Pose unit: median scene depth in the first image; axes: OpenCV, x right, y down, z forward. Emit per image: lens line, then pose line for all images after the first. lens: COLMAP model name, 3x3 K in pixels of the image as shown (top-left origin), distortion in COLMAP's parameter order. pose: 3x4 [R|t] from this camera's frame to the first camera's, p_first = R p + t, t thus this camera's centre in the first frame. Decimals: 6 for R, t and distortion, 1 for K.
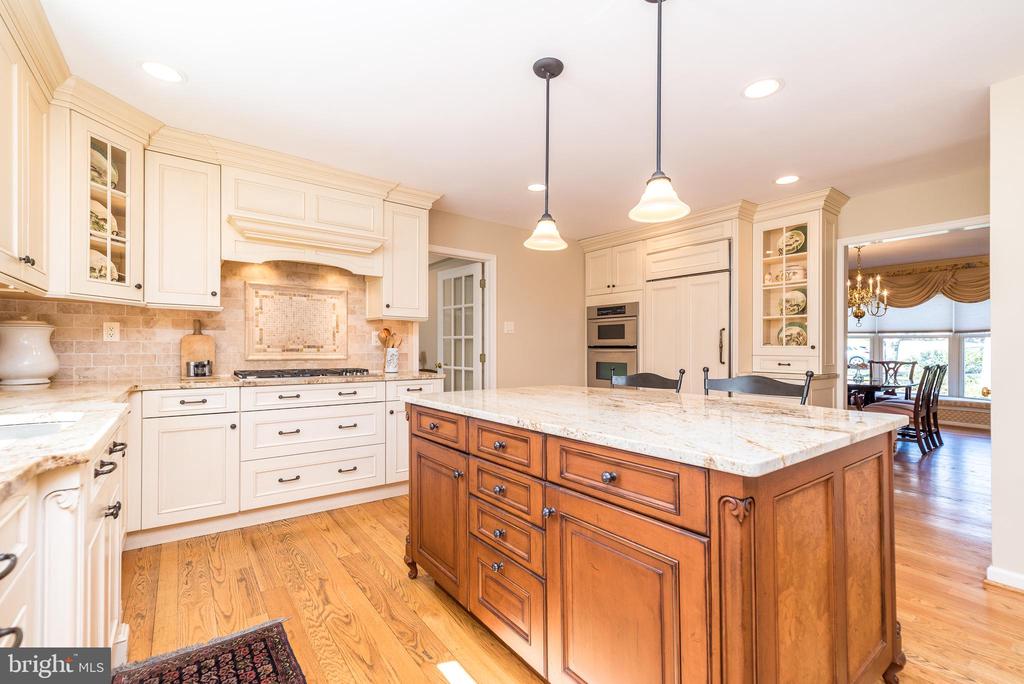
lens RADIAL K [[442.6, 0, 511.9], [0, 442.6, 343.2], [0, 0, 1]] dist [0.002946, -0.000879]
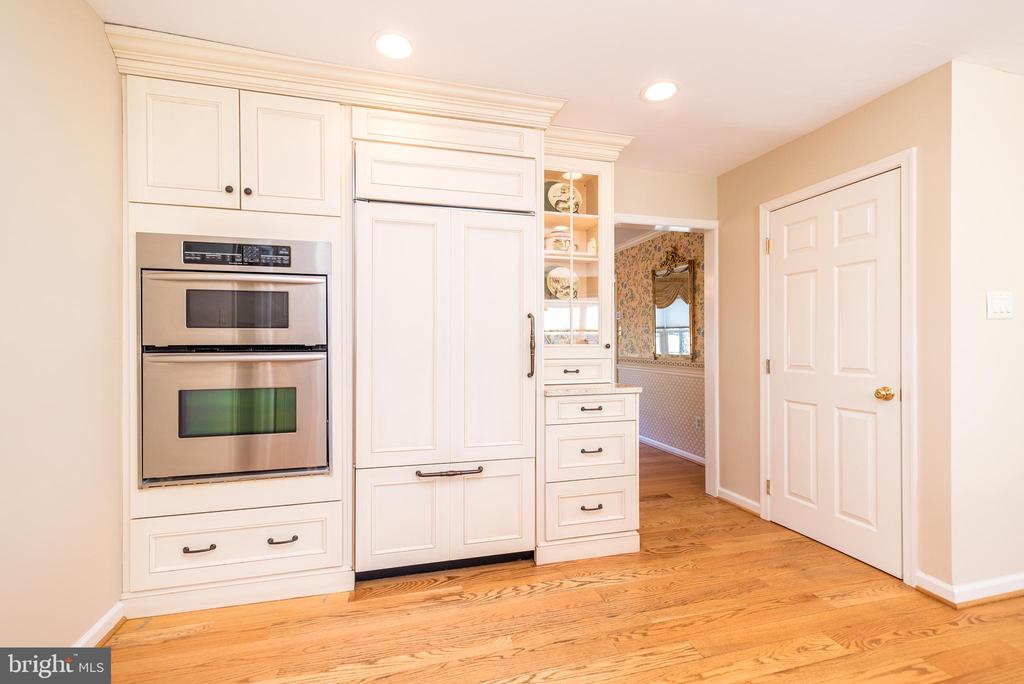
lens RADIAL K [[442.6, 0, 510.3], [0, 442.6, 341.5], [0, 0, 1]] dist [0.002946, -0.000879]
pose [[0.365937, 0.000415, 0.930640, -0.047438], [-0.005076, 0.999986, 0.001550, 0.000525], [-0.930626, -0.005291, 0.365934, 0.635331]]
